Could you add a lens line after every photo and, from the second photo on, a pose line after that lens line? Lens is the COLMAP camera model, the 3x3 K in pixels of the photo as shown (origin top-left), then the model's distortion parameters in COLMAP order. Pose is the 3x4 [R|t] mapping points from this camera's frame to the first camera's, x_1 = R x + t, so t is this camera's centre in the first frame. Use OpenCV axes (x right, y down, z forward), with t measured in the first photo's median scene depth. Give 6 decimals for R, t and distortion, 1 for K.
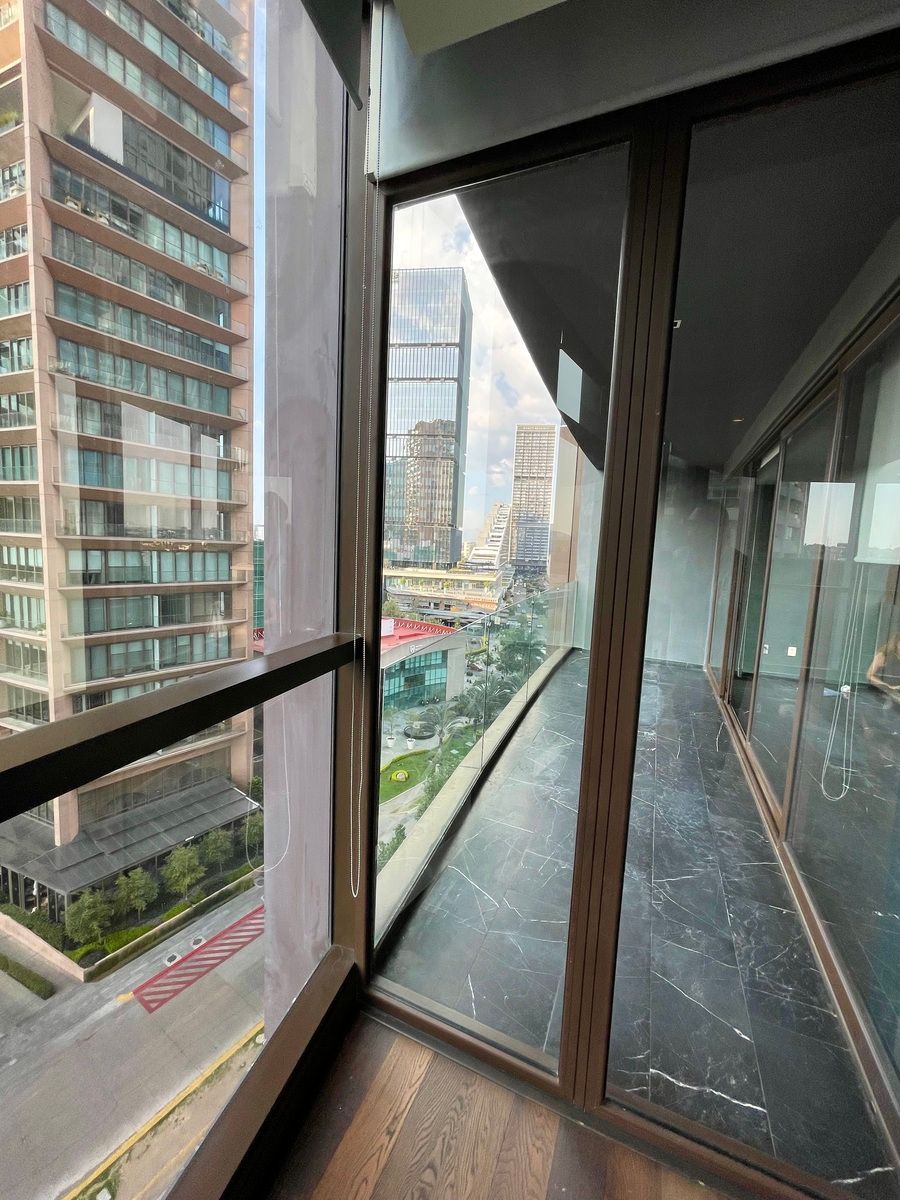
lens RADIAL K [[475.4, 0, 453.8], [0, 475.4, 599.2], [0, 0, 1]] dist [0.000600, 0.000093]
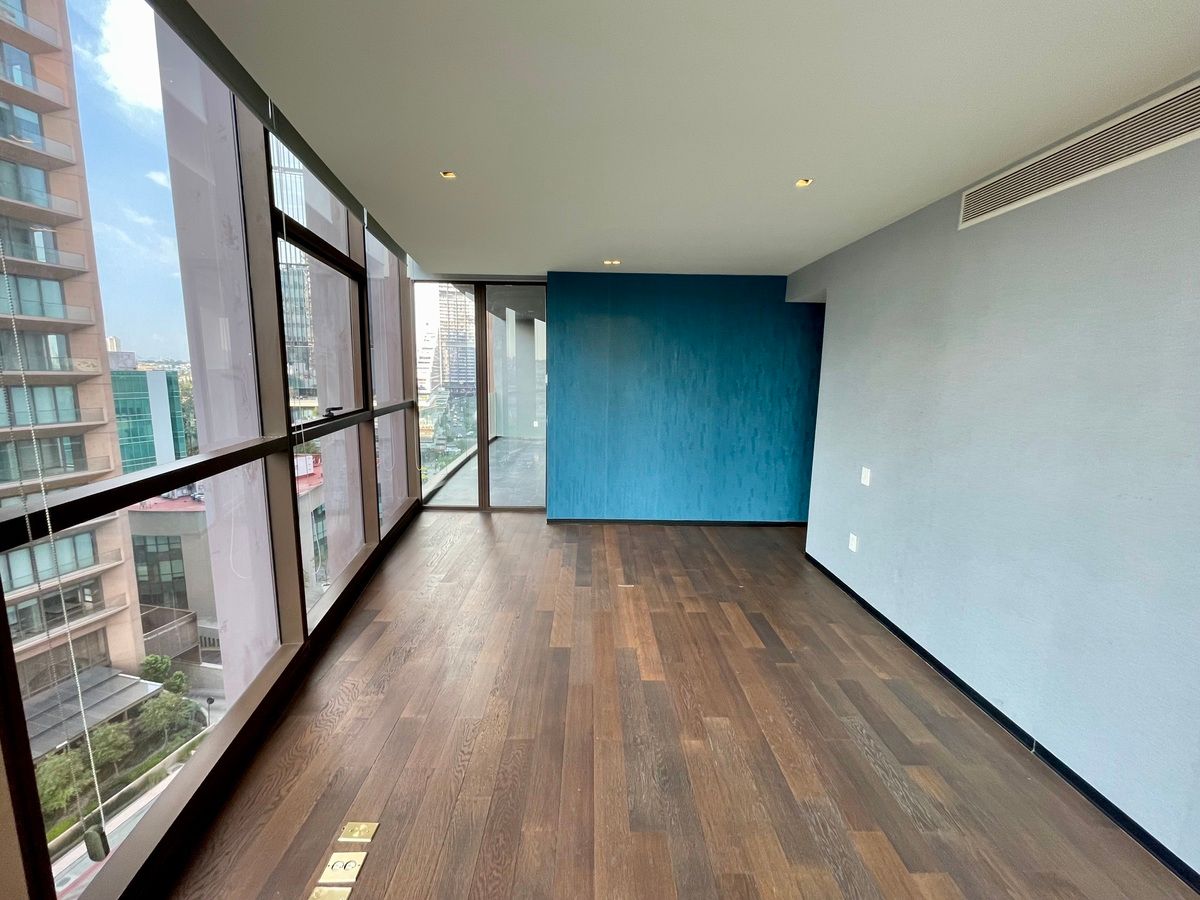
lens RADIAL K [[495.8, 0, 594.4], [0, 495.8, 446.9], [0, 0, 1]] dist [0.000974, 0.000094]
pose [[0.915683, -0.088016, 0.392144, -0.012541], [0.068736, 0.995646, 0.062968, 0.008167], [-0.395979, -0.030704, 0.917746, -0.084609]]
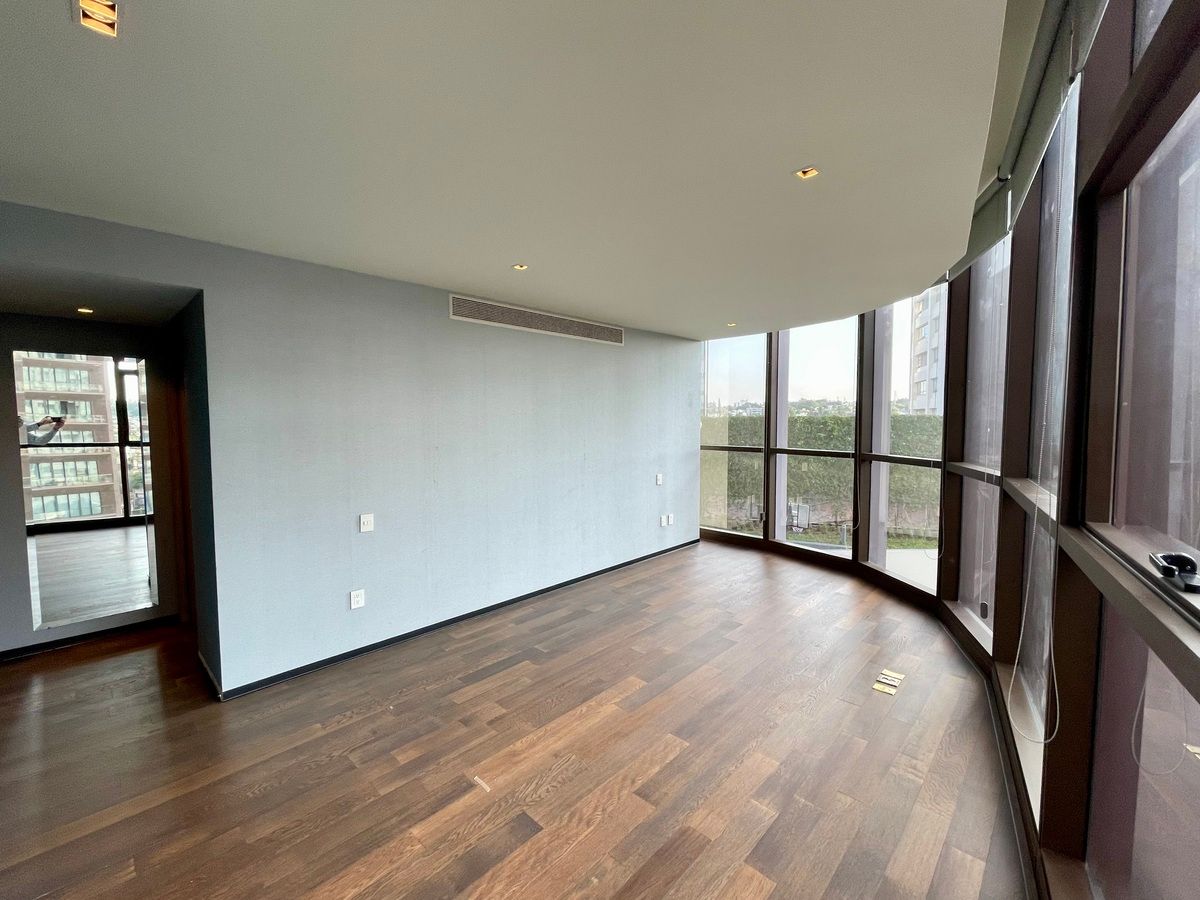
lens RADIAL K [[509.5, 0, 600.0], [0, 509.5, 450.0], [0, 0, 1]] dist [0.001063, 0.000063]
pose [[-0.936672, -0.063675, 0.344372, 0.041959], [-0.001125, 0.983874, 0.178861, -0.060969], [-0.350207, 0.167147, -0.921638, 0.539565]]
